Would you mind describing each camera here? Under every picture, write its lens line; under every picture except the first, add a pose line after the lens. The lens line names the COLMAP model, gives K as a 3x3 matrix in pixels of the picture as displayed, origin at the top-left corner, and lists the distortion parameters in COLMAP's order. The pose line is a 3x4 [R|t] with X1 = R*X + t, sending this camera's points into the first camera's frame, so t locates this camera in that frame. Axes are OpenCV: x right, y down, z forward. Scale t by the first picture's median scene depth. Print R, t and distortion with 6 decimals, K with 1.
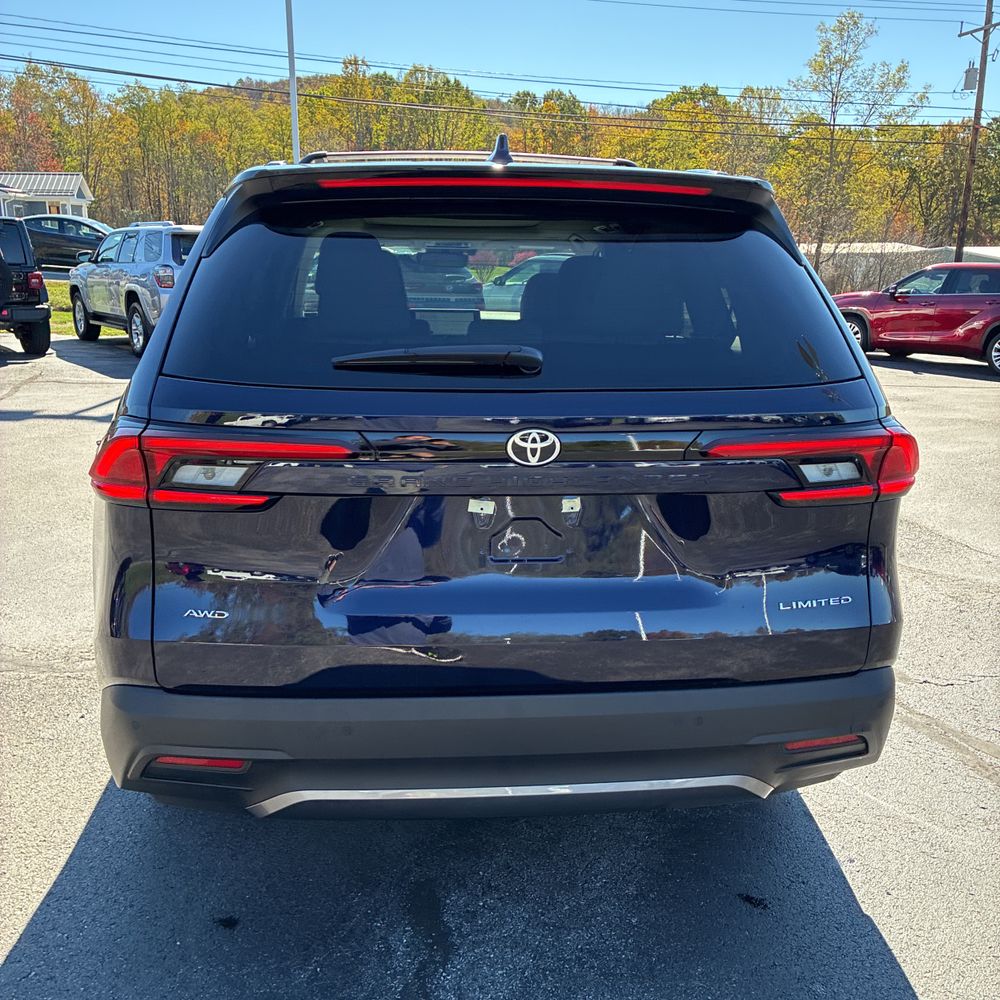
lens RADIAL K [[999.7, 0, 493.2], [0, 999.7, 480.7], [0, 0, 1]] dist [0.017503, 0.000000]
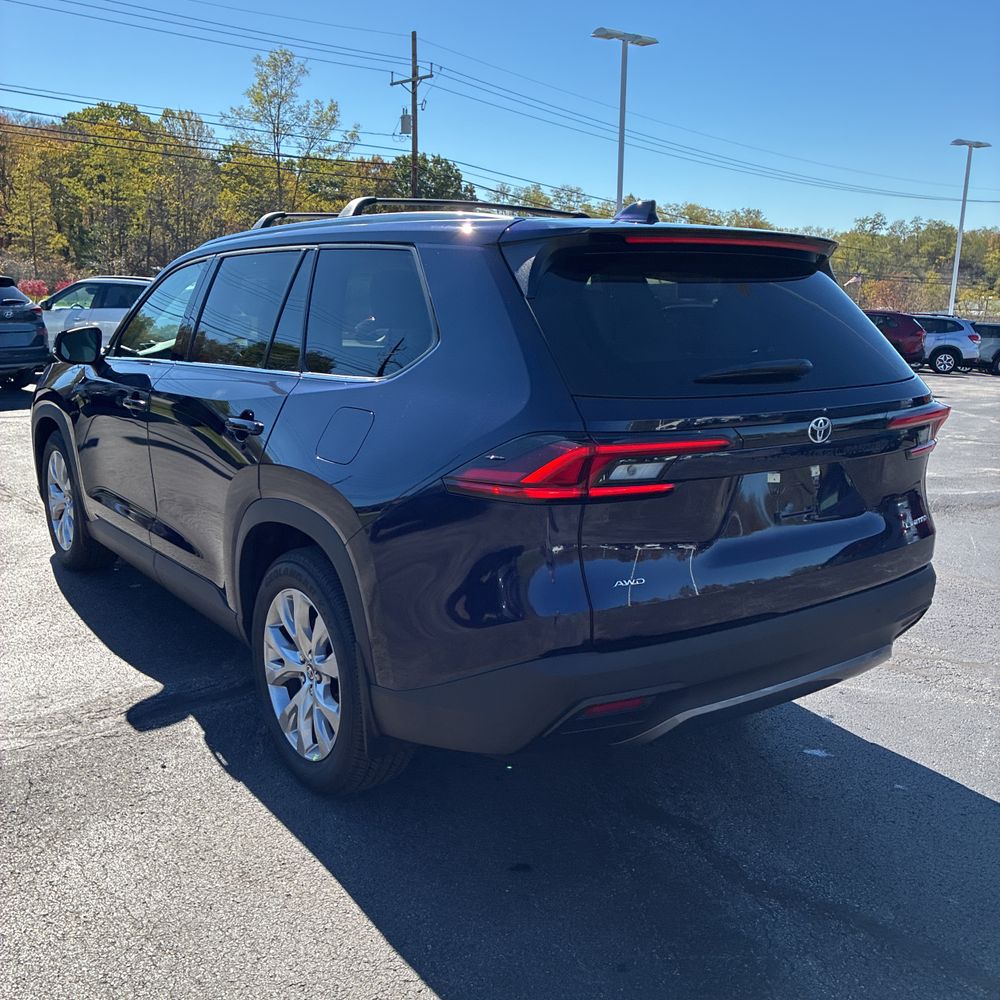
lens RADIAL K [[999.7, 0, 473.4], [0, 999.7, 490.5], [0, 0, 1]] dist [0.017503, 0.000000]
pose [[0.865599, -0.100350, 0.490579, -0.138023], [0.106109, 0.994223, 0.016149, -0.002872], [-0.489366, 0.038076, 0.871247, 0.000404]]
